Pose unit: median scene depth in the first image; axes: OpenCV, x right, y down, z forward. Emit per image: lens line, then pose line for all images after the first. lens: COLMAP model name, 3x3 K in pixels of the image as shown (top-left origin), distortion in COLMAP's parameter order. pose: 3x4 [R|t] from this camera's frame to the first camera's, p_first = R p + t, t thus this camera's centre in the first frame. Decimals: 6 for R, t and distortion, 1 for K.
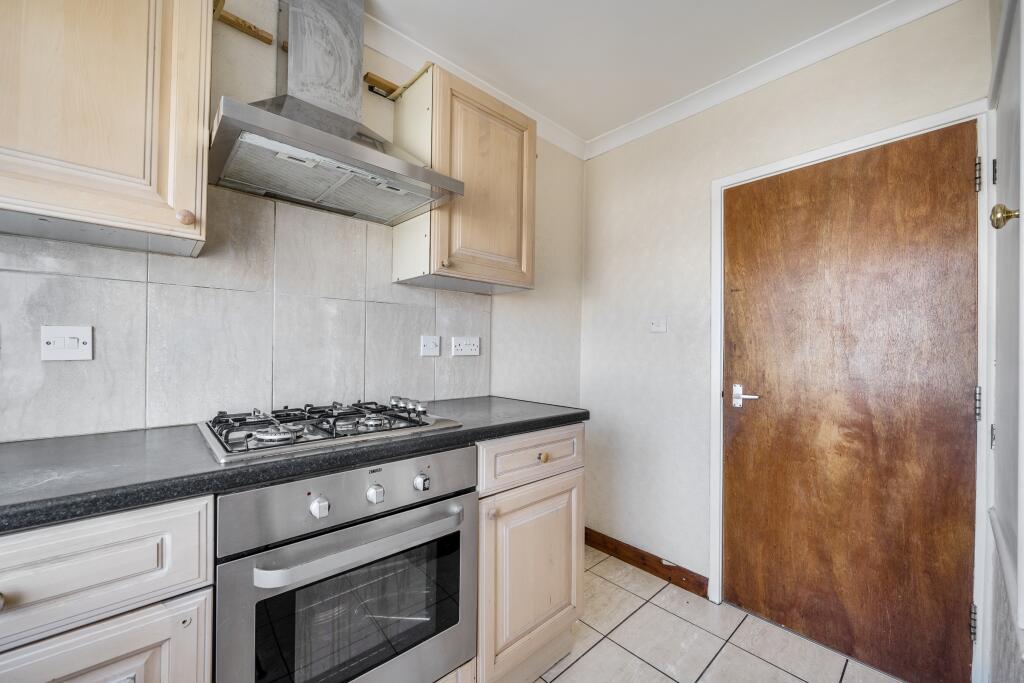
lens RADIAL K [[394.8, 0, 513.9], [0, 394.8, 347.1], [0, 0, 1]] dist [-0.003640, -0.000091]
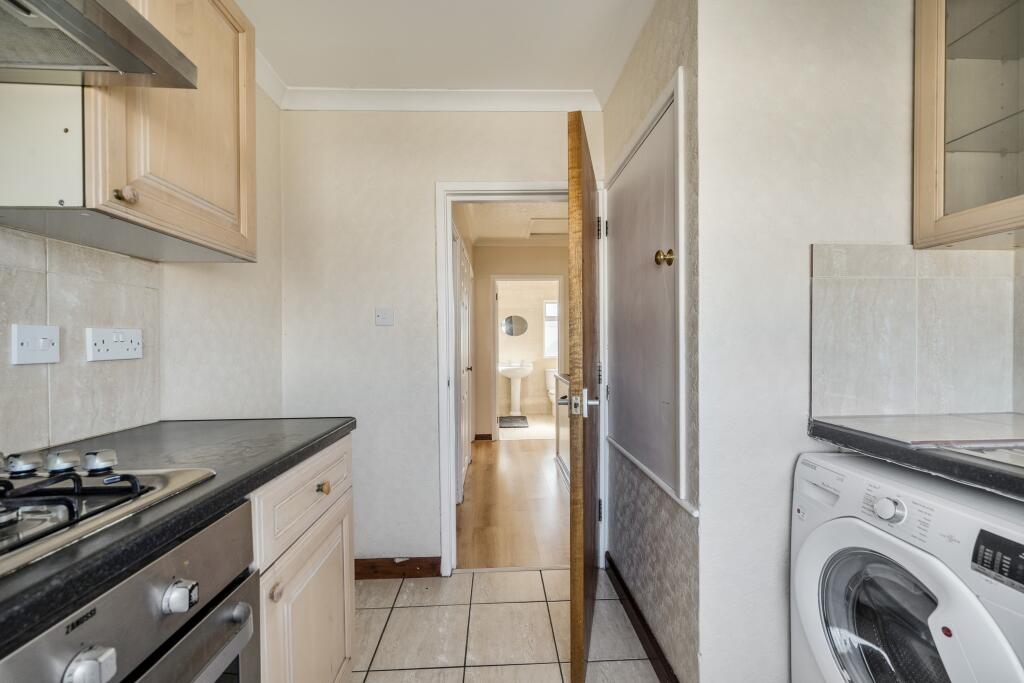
lens RADIAL K [[394.8, 0, 512.8], [0, 394.8, 346.6], [0, 0, 1]] dist [-0.003640, -0.000091]
pose [[0.642689, -0.024948, 0.765721, -0.278399], [0.014097, 0.999686, 0.020738, -0.002761], [-0.765997, -0.002533, 0.642839, 0.248795]]
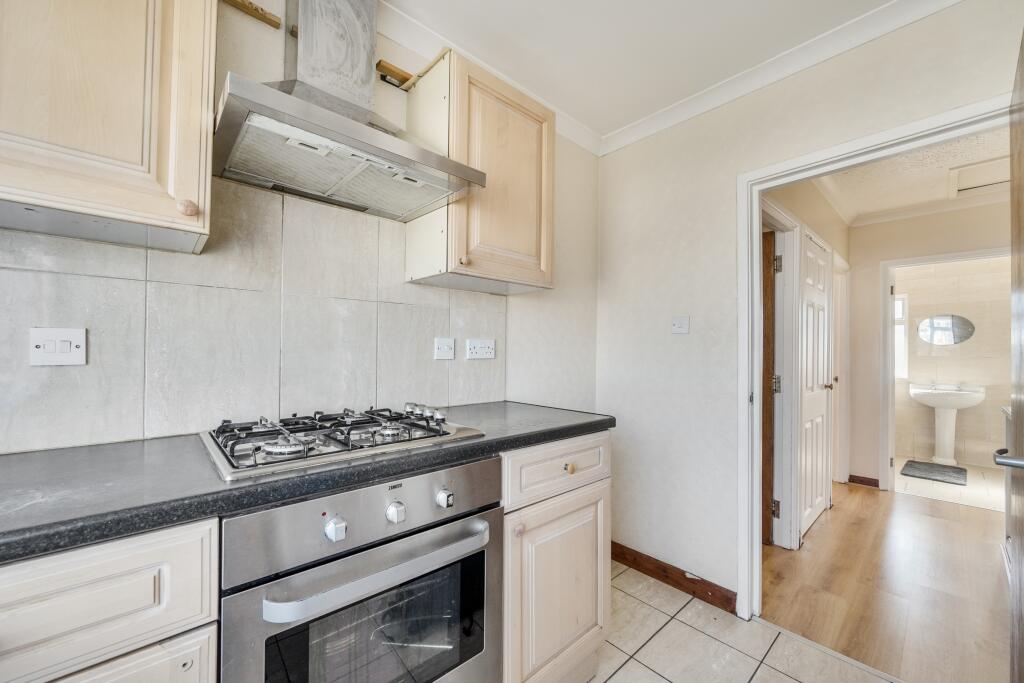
lens RADIAL K [[394.8, 0, 513.8], [0, 394.8, 347.1], [0, 0, 1]] dist [-0.003640, -0.000091]
pose [[0.999991, -0.002843, -0.003132, -0.057169], [0.002820, 0.999970, -0.007283, 0.000251], [0.003153, 0.007274, 0.999969, 0.069252]]
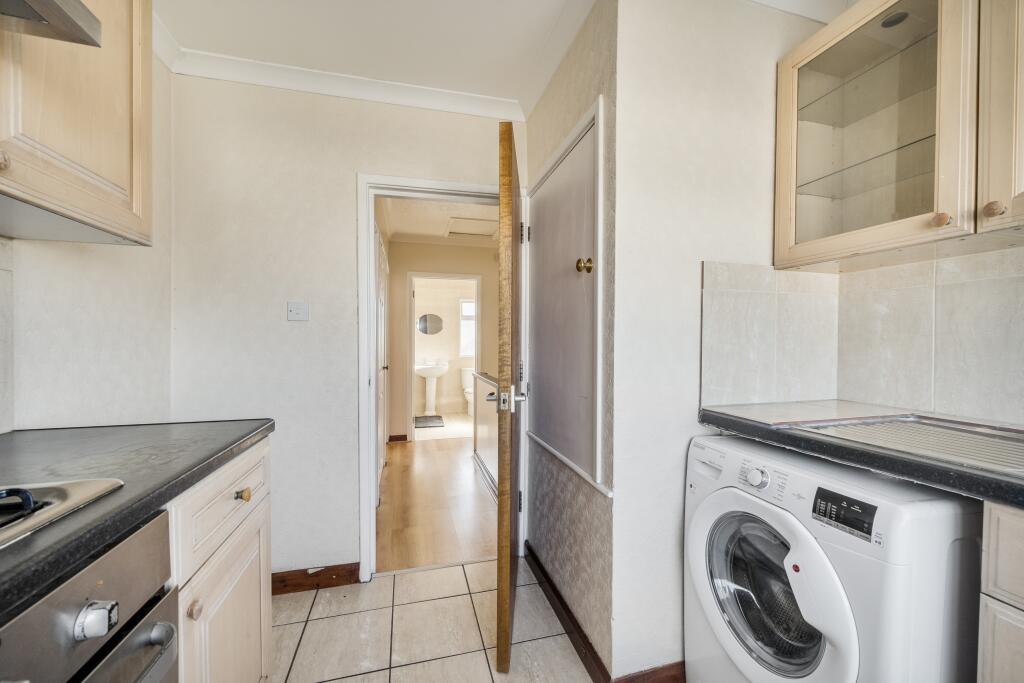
lens RADIAL K [[394.8, 0, 512.6], [0, 394.8, 346.5], [0, 0, 1]] dist [-0.003640, -0.000091]
pose [[0.460407, -0.021343, 0.887451, -0.337872], [-0.000230, 0.999708, 0.024162, -0.002369], [-0.887708, -0.011328, 0.460268, 0.267546]]
